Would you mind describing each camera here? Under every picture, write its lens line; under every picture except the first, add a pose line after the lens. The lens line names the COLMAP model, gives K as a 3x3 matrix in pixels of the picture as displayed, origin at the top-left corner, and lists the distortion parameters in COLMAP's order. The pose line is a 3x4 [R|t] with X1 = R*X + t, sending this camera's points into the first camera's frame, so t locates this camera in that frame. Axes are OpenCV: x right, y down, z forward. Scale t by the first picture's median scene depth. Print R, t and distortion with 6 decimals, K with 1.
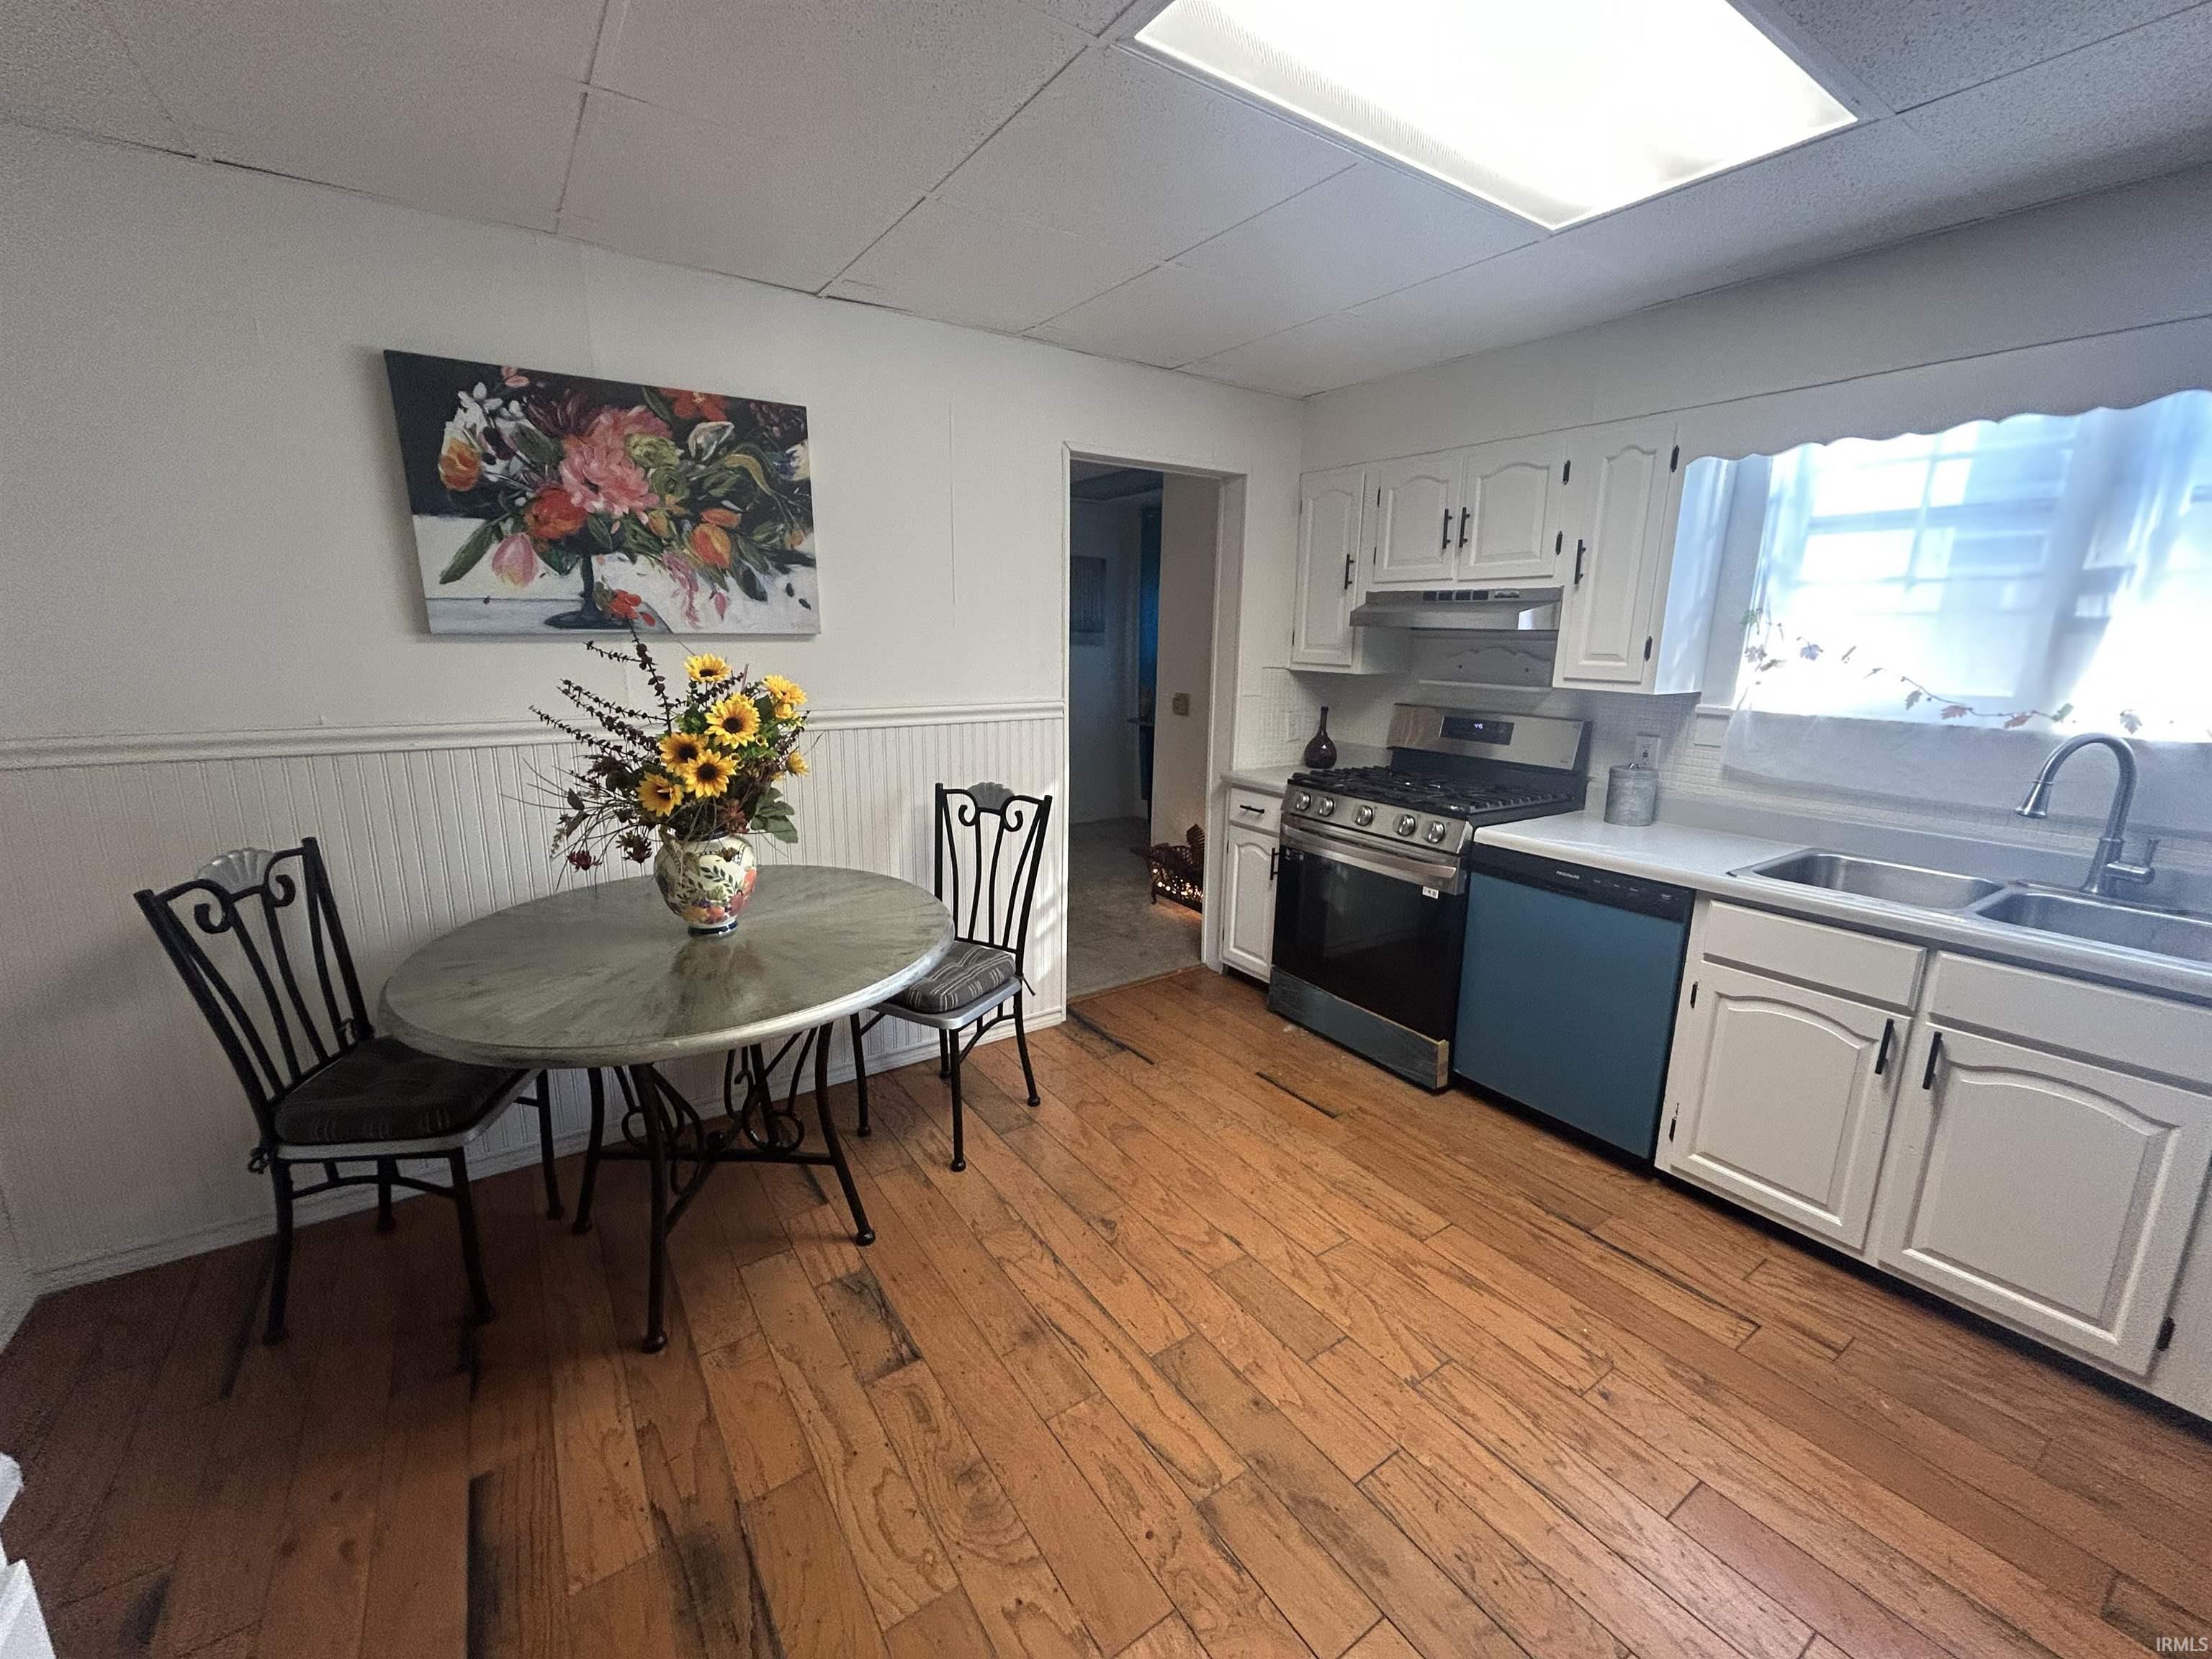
lens RADIAL K [[897.3, 0, 1108.3], [0, 897.3, 828.2], [0, 0, 1]] dist [-0.002640, 0.001141]
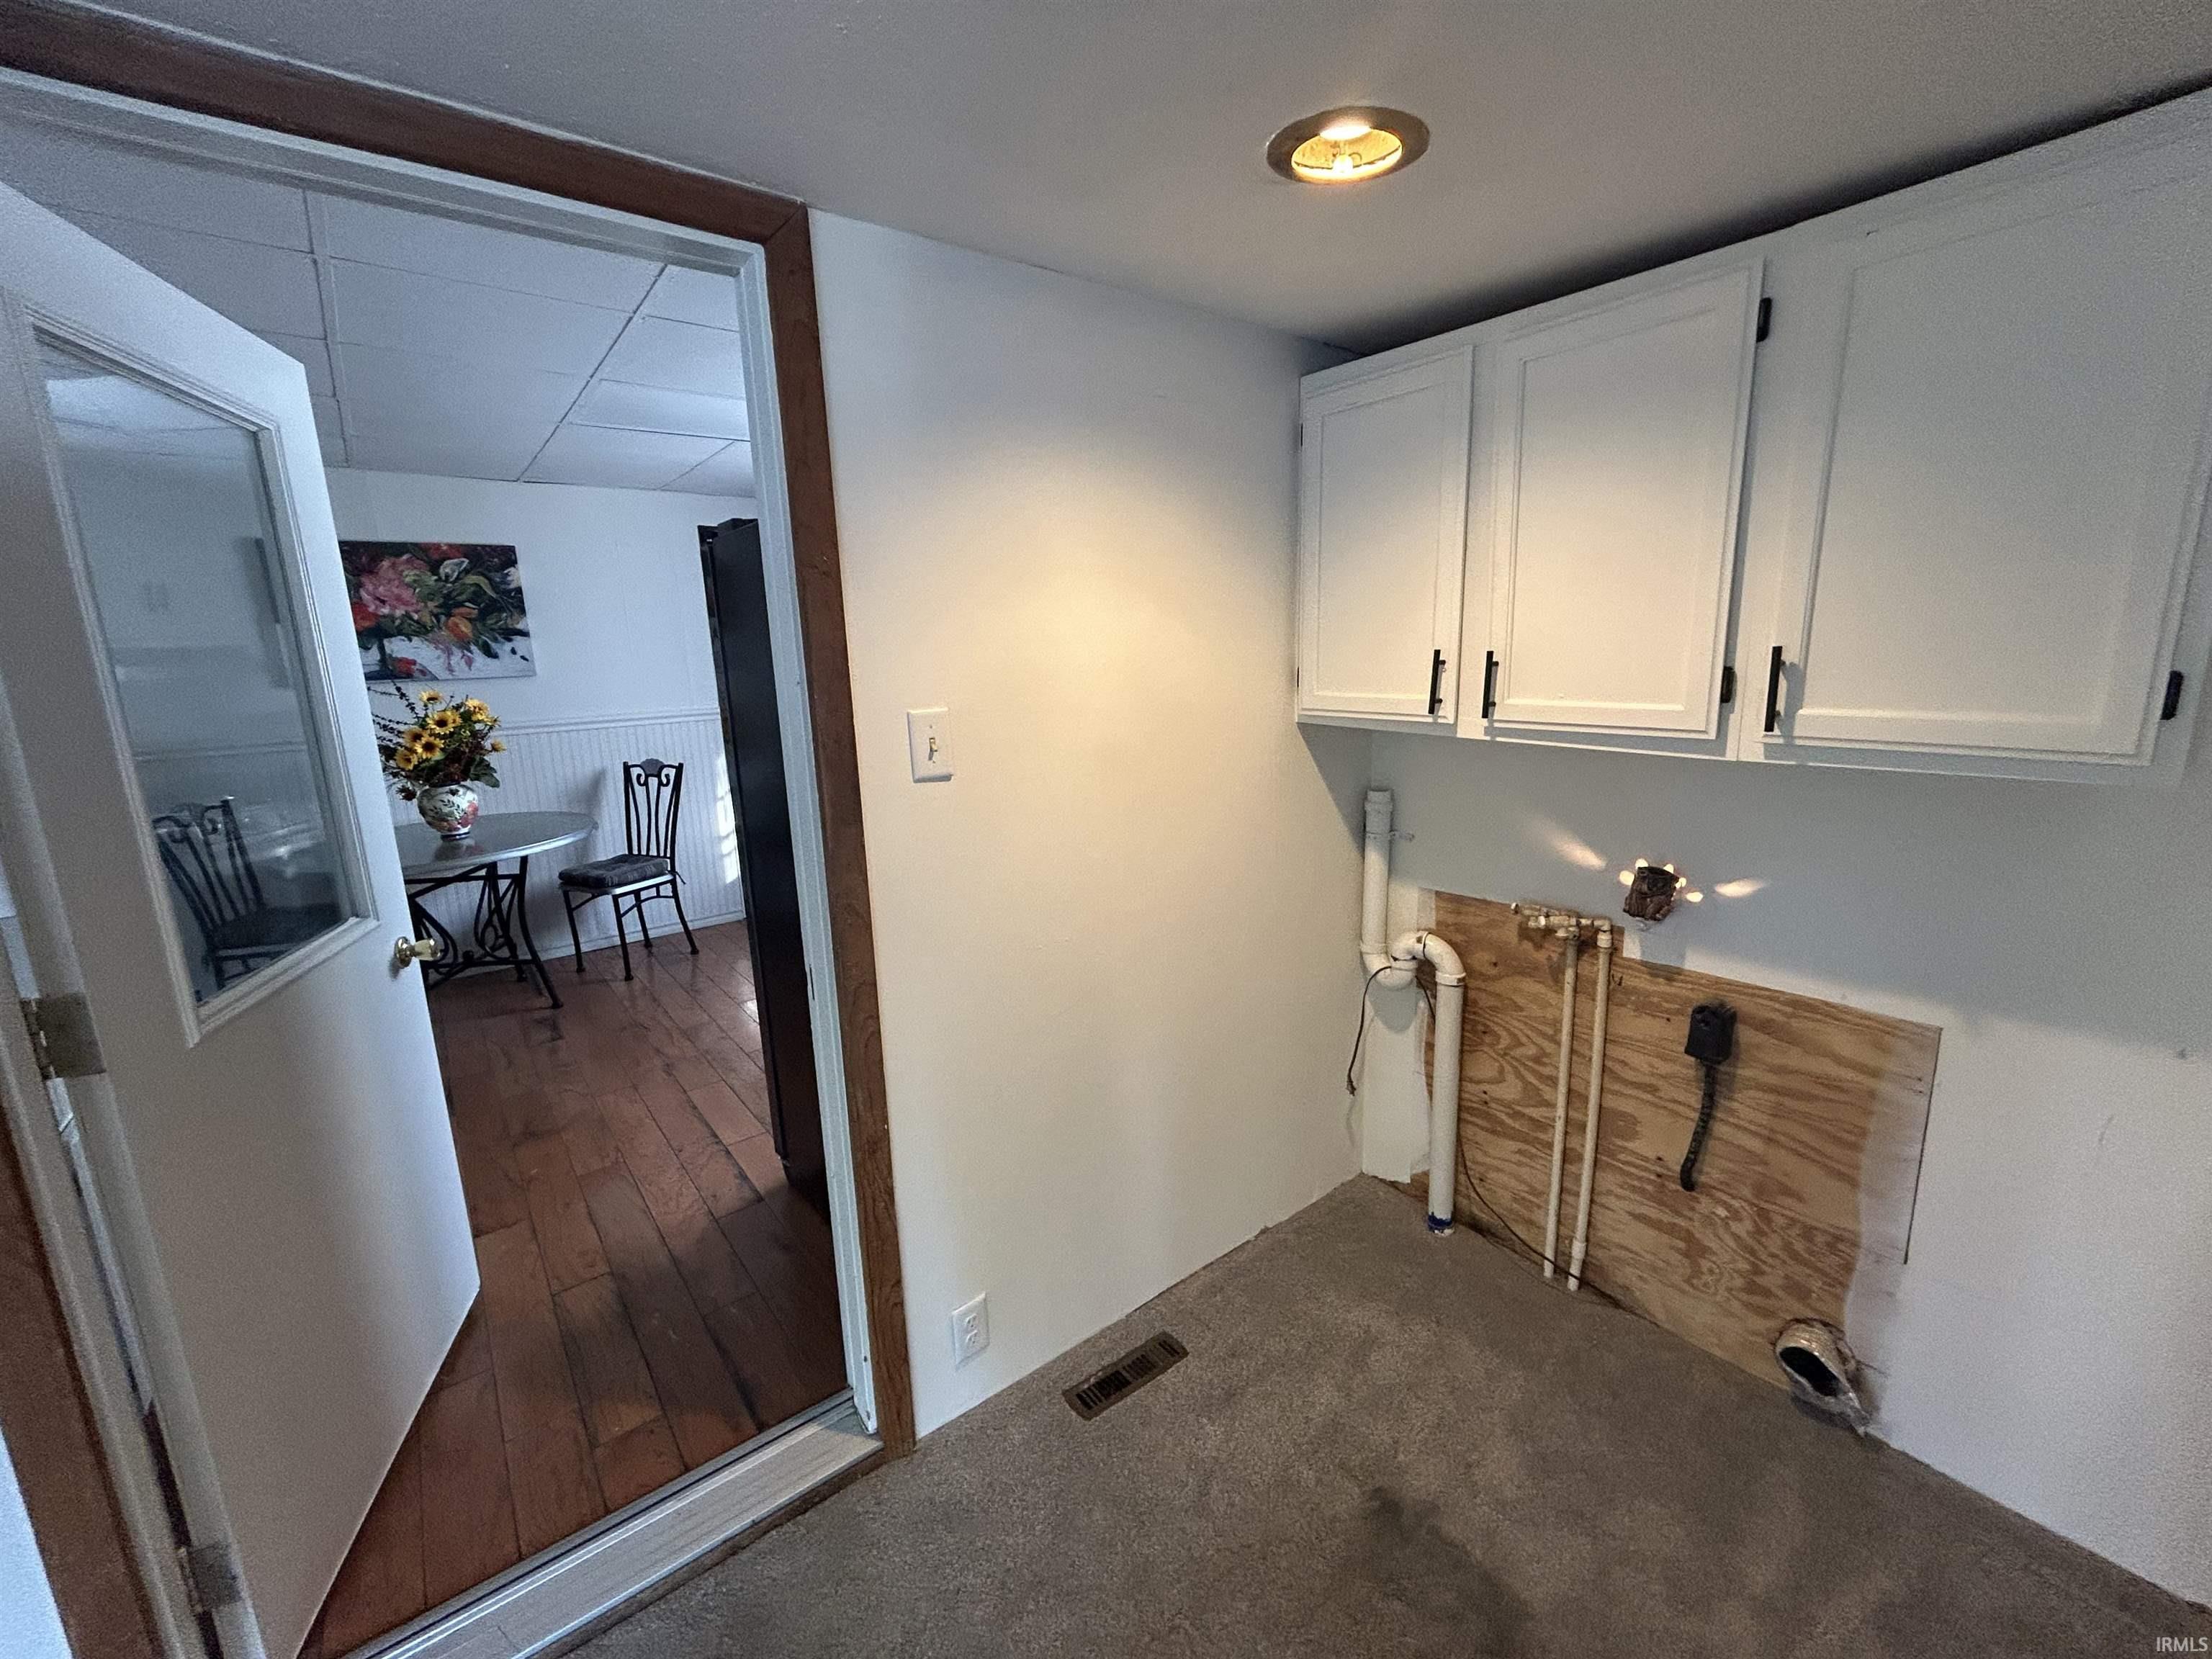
lens RADIAL K [[897.3, 0, 1110.9], [0, 897.3, 828.8], [0, 0, 1]] dist [-0.002640, 0.001141]
pose [[0.996113, -0.062213, 0.062356, 0.740878], [0.063387, 0.997844, -0.017026, 0.197626], [-0.061162, 0.020913, 0.997909, -0.872327]]
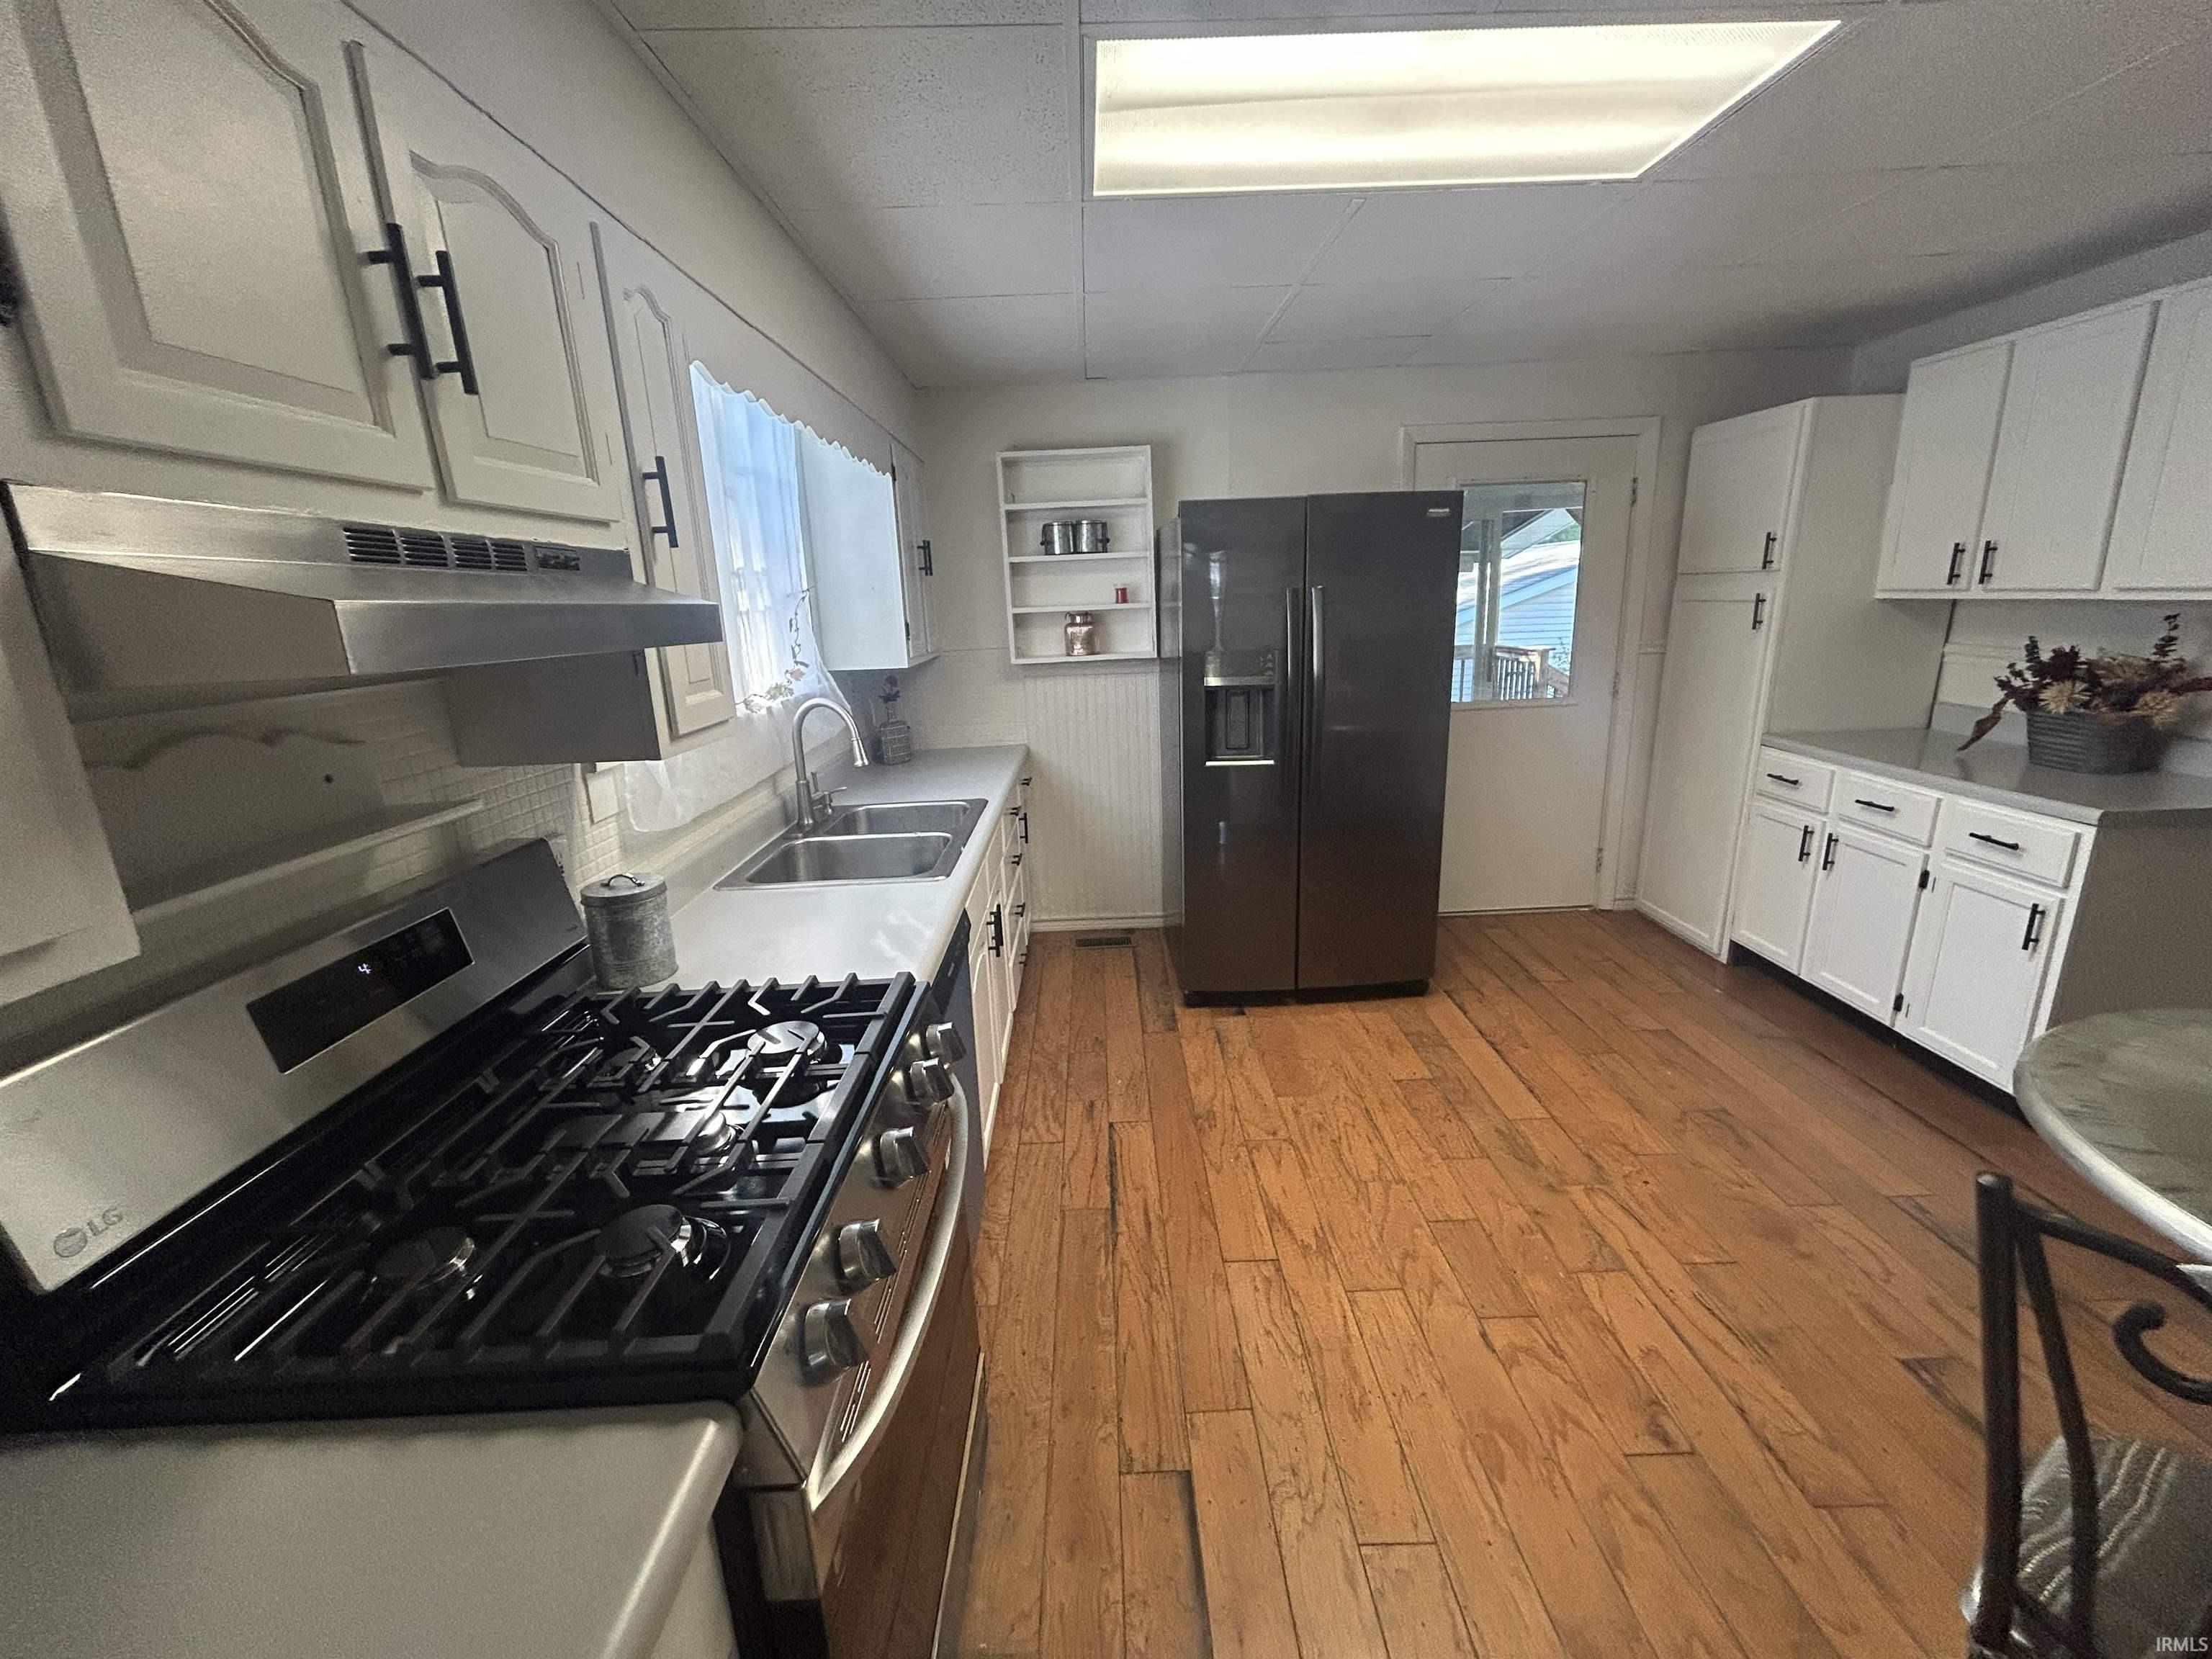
lens RADIAL K [[897.3, 0, 1097.1], [0, 897.3, 840.6], [0, 0, 1]] dist [-0.002640, 0.001141]
pose [[-0.831207, -0.123009, 0.542185, 0.045176], [0.149968, 0.889459, 0.431708, -0.369756], [-0.535355, 0.440149, -0.720877, 1.568426]]
